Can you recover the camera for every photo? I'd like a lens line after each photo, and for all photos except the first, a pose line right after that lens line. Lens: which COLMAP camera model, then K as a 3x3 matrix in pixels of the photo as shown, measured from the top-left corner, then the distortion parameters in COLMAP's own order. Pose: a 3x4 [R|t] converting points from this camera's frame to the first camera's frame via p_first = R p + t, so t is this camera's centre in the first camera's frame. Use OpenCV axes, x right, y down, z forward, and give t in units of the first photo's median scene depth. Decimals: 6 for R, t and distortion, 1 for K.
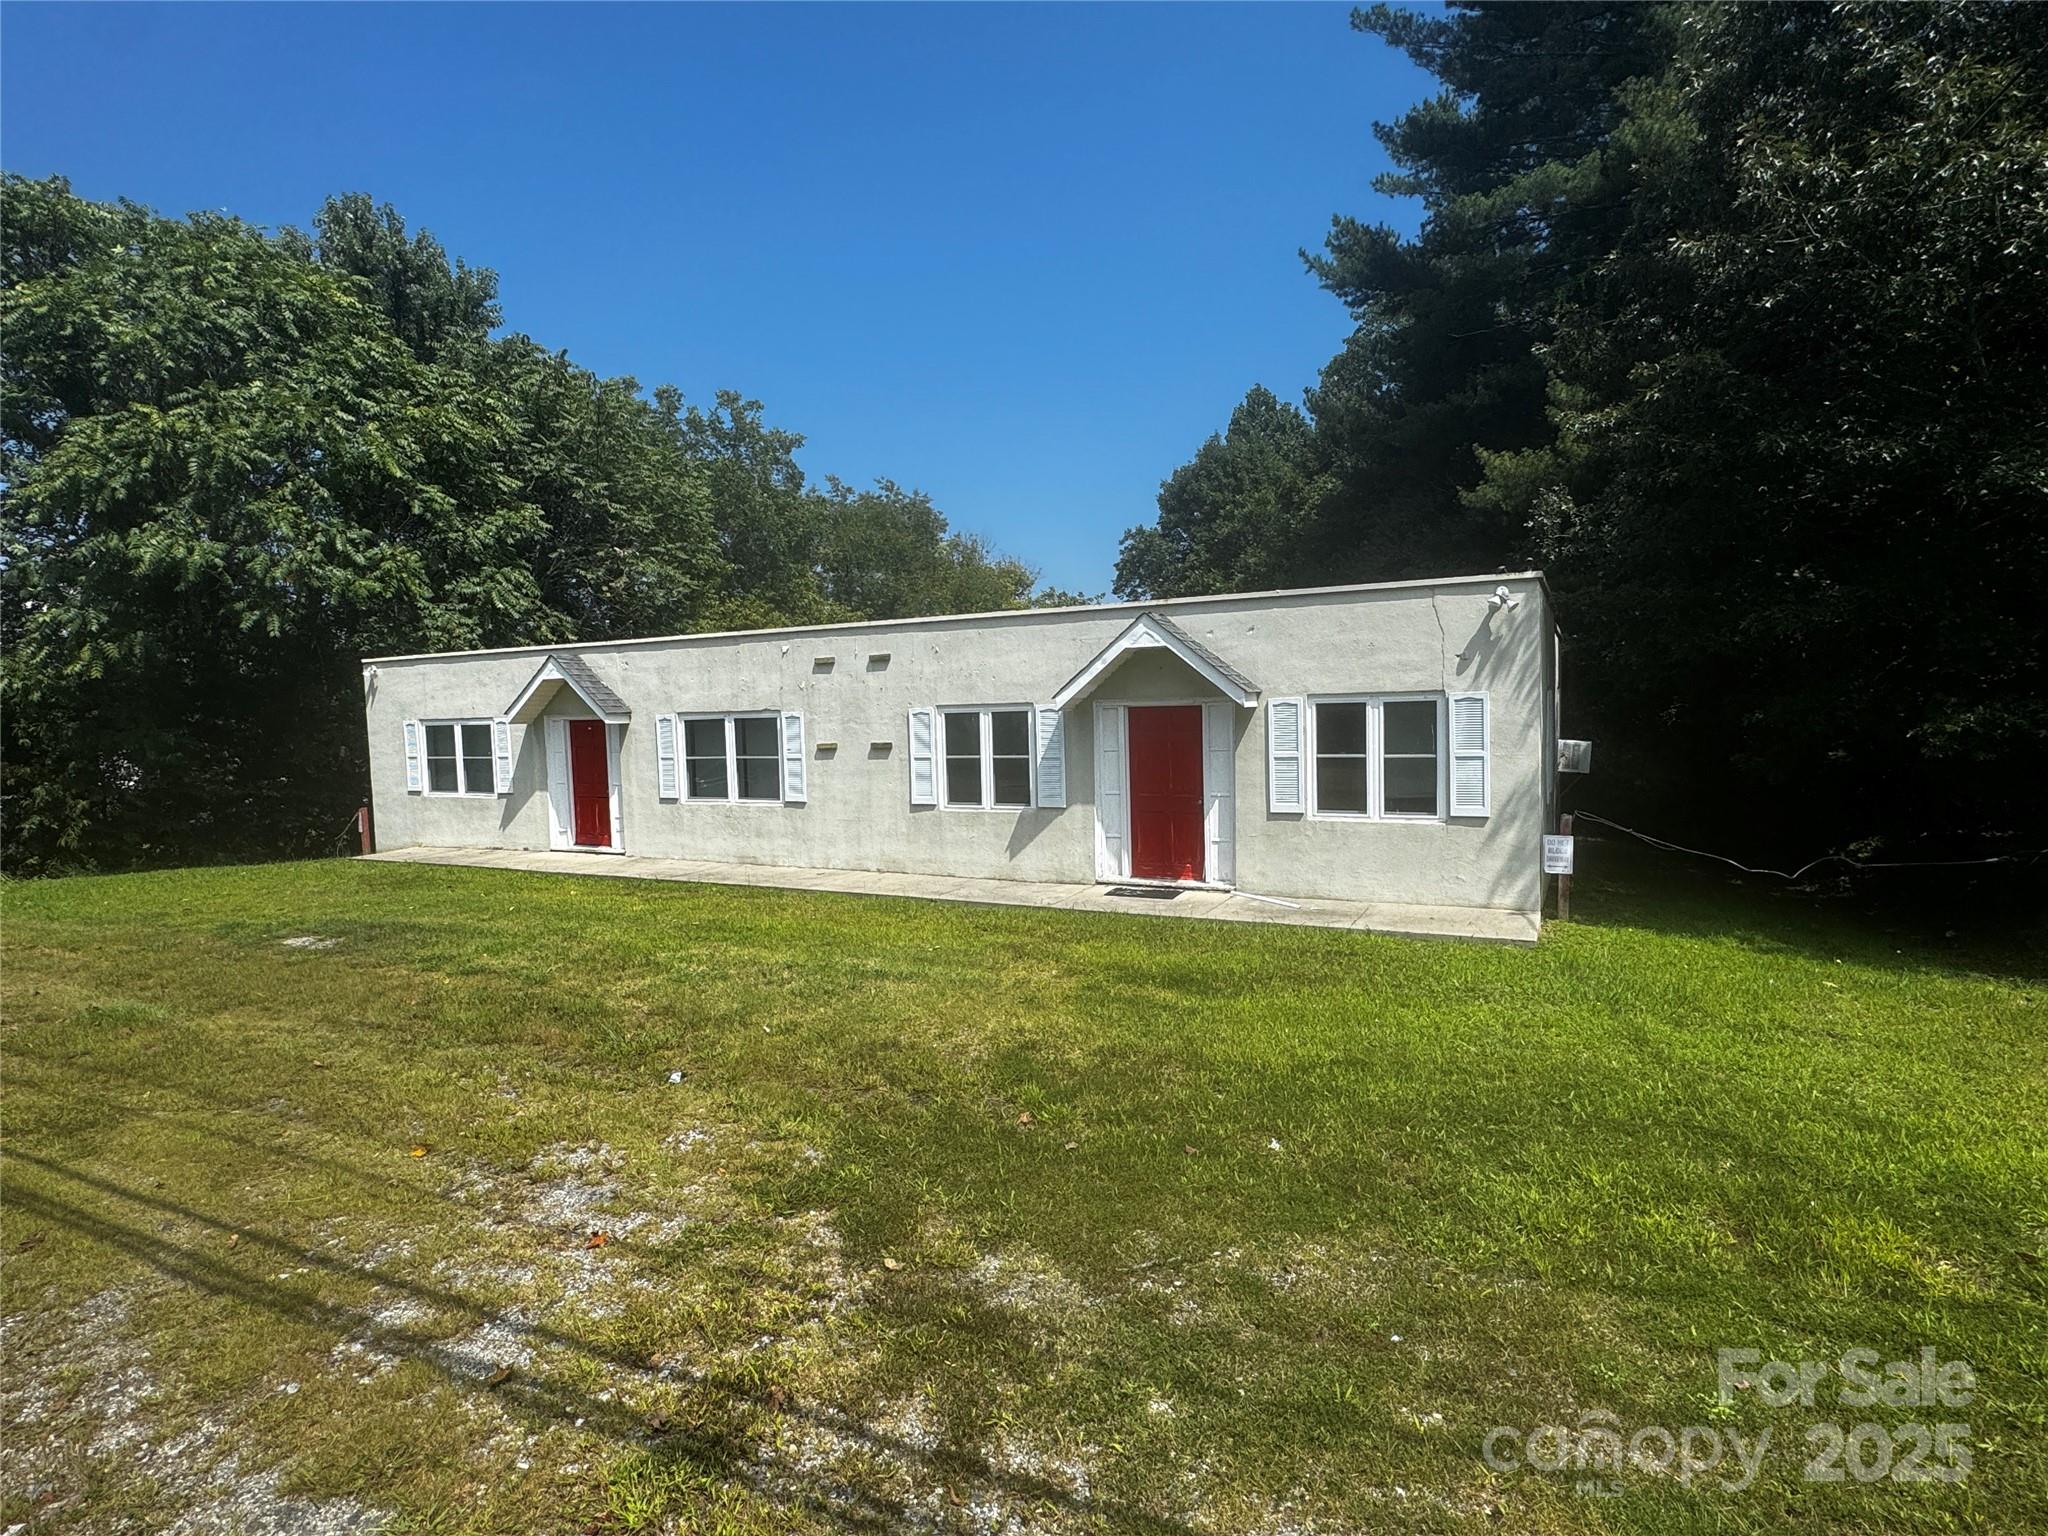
lens RADIAL K [[1076.7, 0, 998.7], [0, 1076.7, 823.6], [0, 0, 1]] dist [-0.006024, 0.000440]
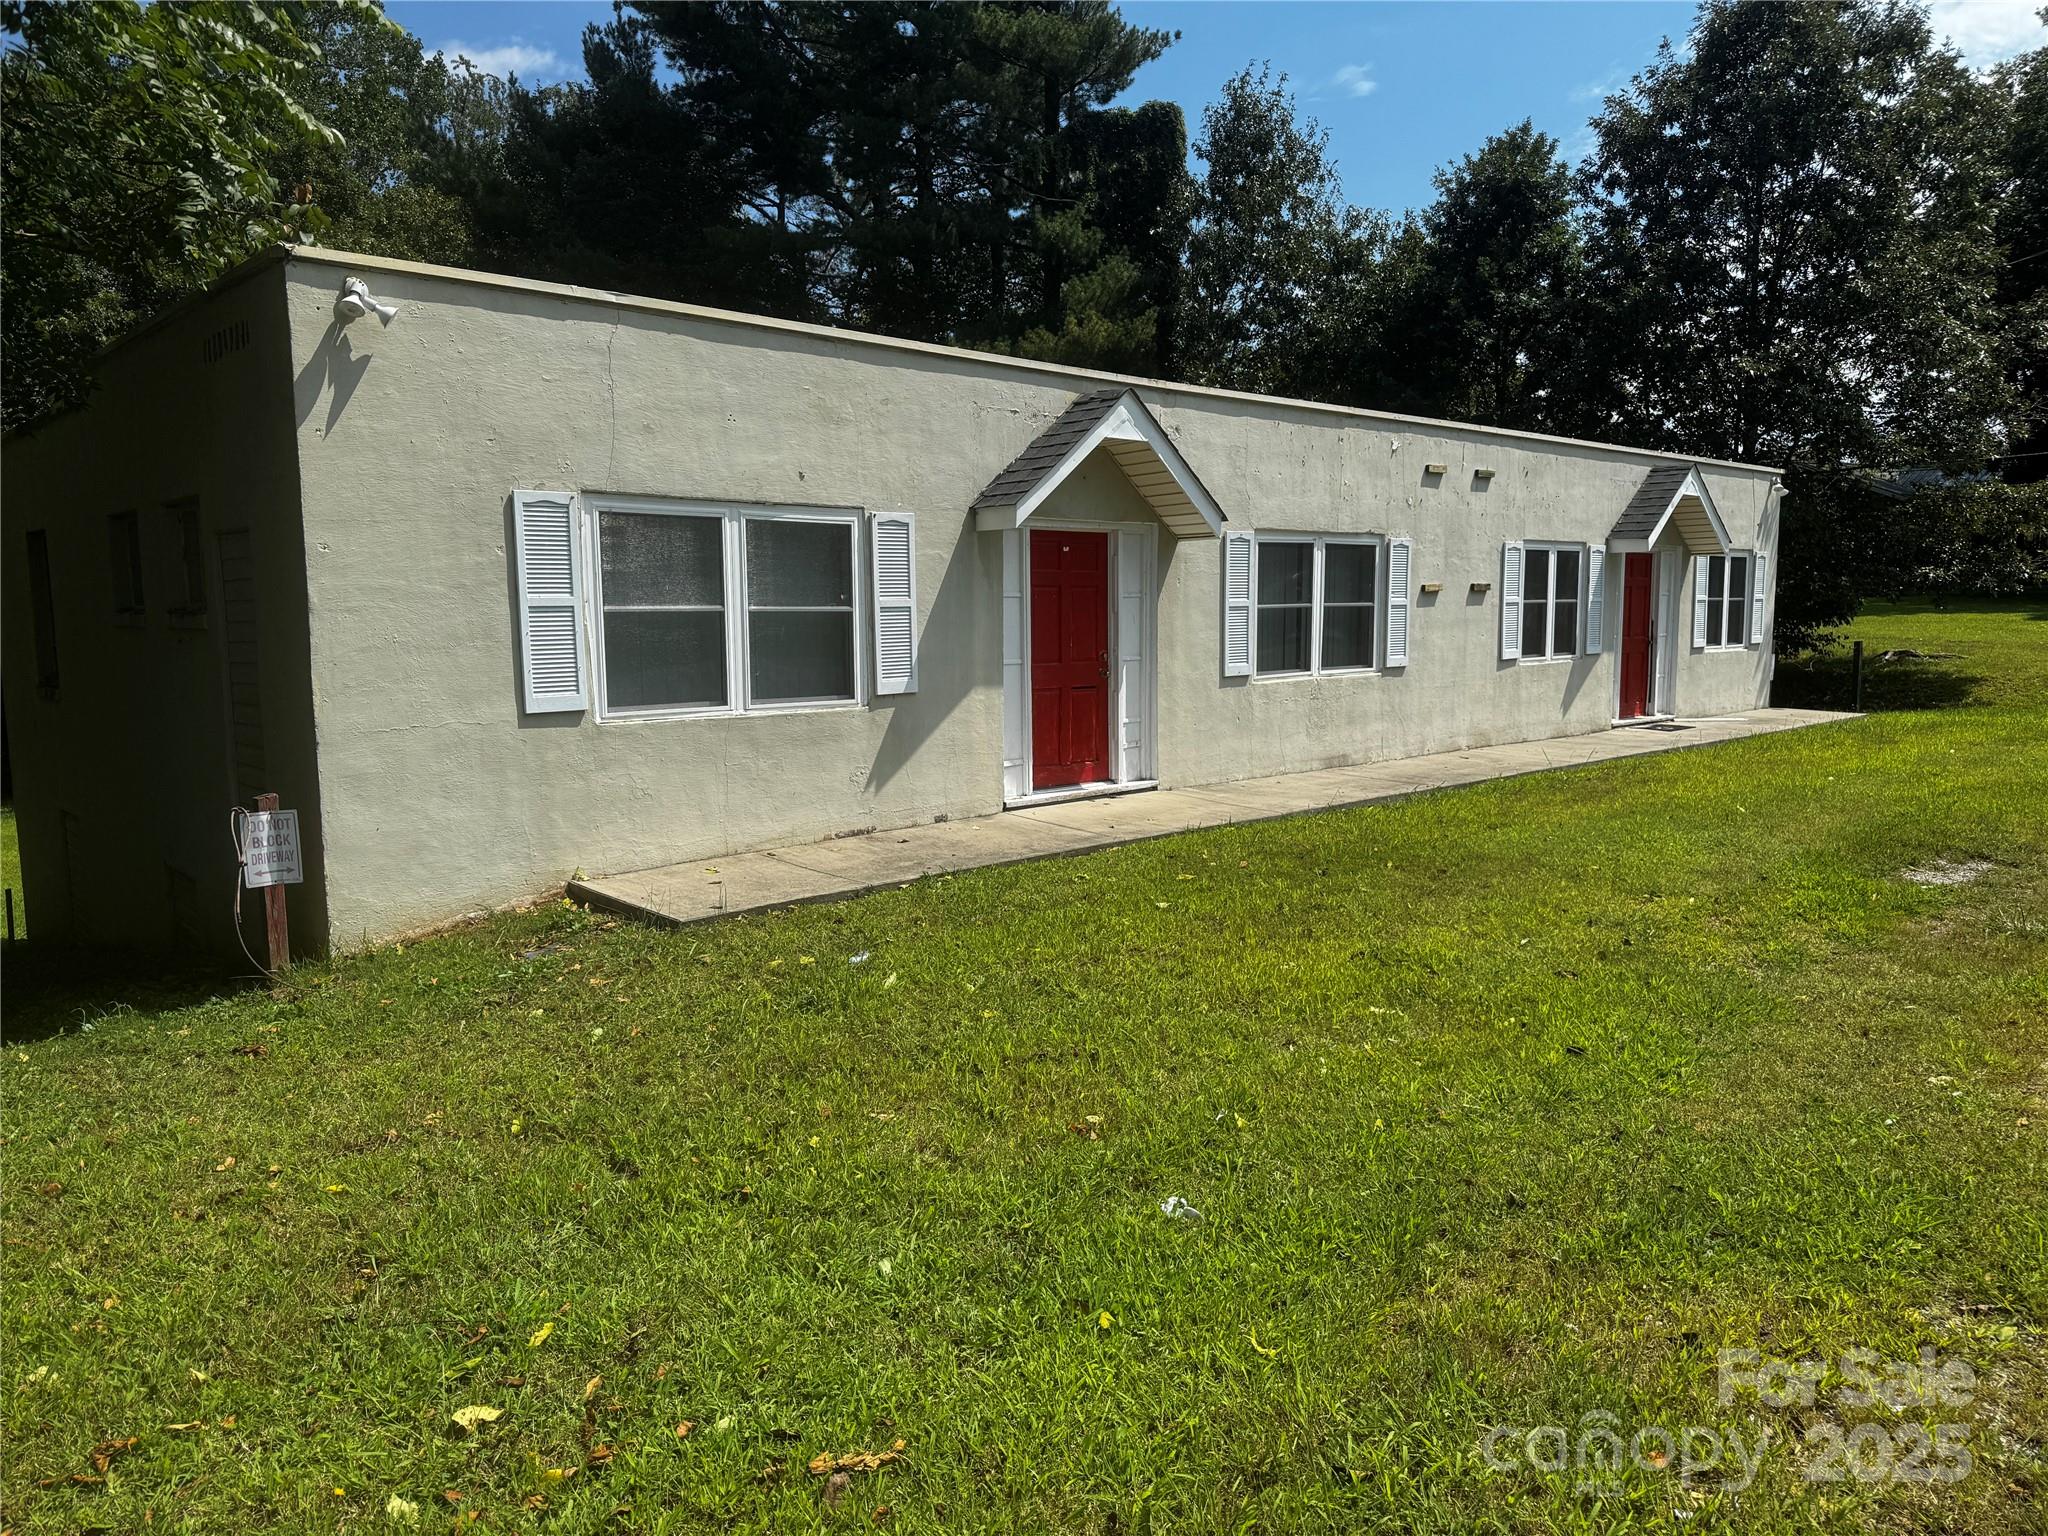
lens RADIAL K [[1462.2, 0, 1031.3], [0, 1462.2, 781.2], [0, 0, 1]] dist [0.078193, -0.007811]
pose [[0.305673, -0.100615, 0.946805, -1.213492], [0.084077, 0.993369, 0.078419, -0.042746], [-0.948417, 0.055634, 0.312106, 0.957096]]
